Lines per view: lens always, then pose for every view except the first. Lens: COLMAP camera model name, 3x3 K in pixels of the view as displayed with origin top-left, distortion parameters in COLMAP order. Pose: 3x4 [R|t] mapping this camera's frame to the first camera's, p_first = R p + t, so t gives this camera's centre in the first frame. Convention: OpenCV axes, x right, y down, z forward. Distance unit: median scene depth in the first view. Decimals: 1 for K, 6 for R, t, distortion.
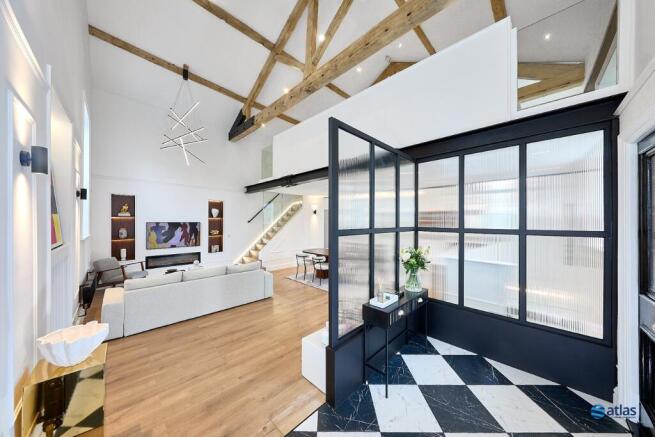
lens RADIAL K [[214.2, 0, 326.4], [0, 214.2, 220.7], [0, 0, 1]] dist [-0.000708, -0.000065]
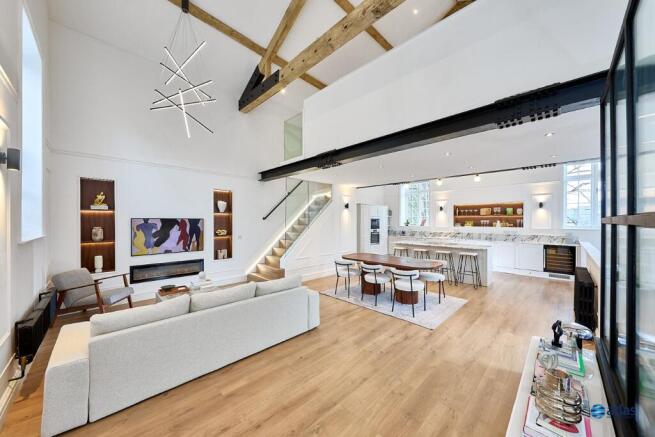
lens RADIAL K [[234.0, 0, 326.7], [0, 234.0, 221.4], [0, 0, 1]] dist [0.000182, 0.000086]
pose [[0.999971, -0.005791, -0.004850, -0.176014], [0.005805, 0.999979, 0.002901, 0.018555], [0.004833, -0.002929, 0.999984, 0.213206]]
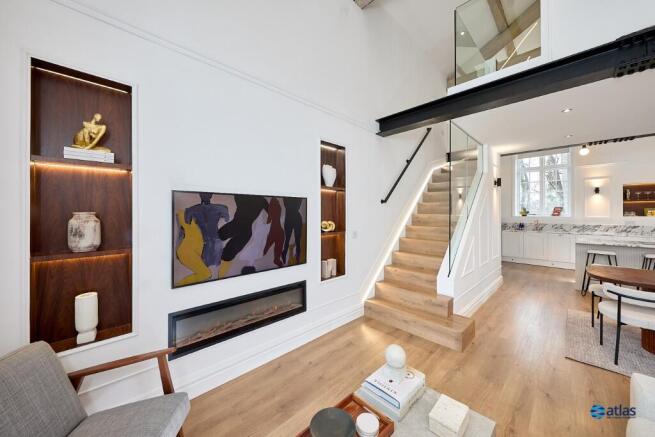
lens RADIAL K [[239.0, 0, 328.2], [0, 239.0, 211.4], [0, 0, 1]] dist [0.000116, -0.000107]
pose [[0.999976, -0.005861, -0.003748, -0.615202], [0.005840, 0.999968, -0.005546, 0.035993], [0.003781, 0.005524, 0.999978, 0.667622]]
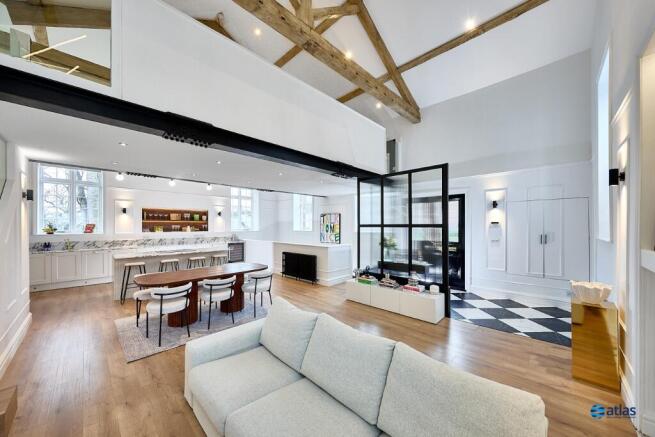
lens RADIAL K [[237.5, 0, 326.3], [0, 237.5, 225.6], [0, 0, 1]] dist [-0.000169, -0.000078]
pose [[-0.011435, -0.004690, 0.999924, -0.674881], [0.000486, 0.999989, 0.004696, 0.016692], [-0.999935, 0.000540, -0.011432, 0.693431]]
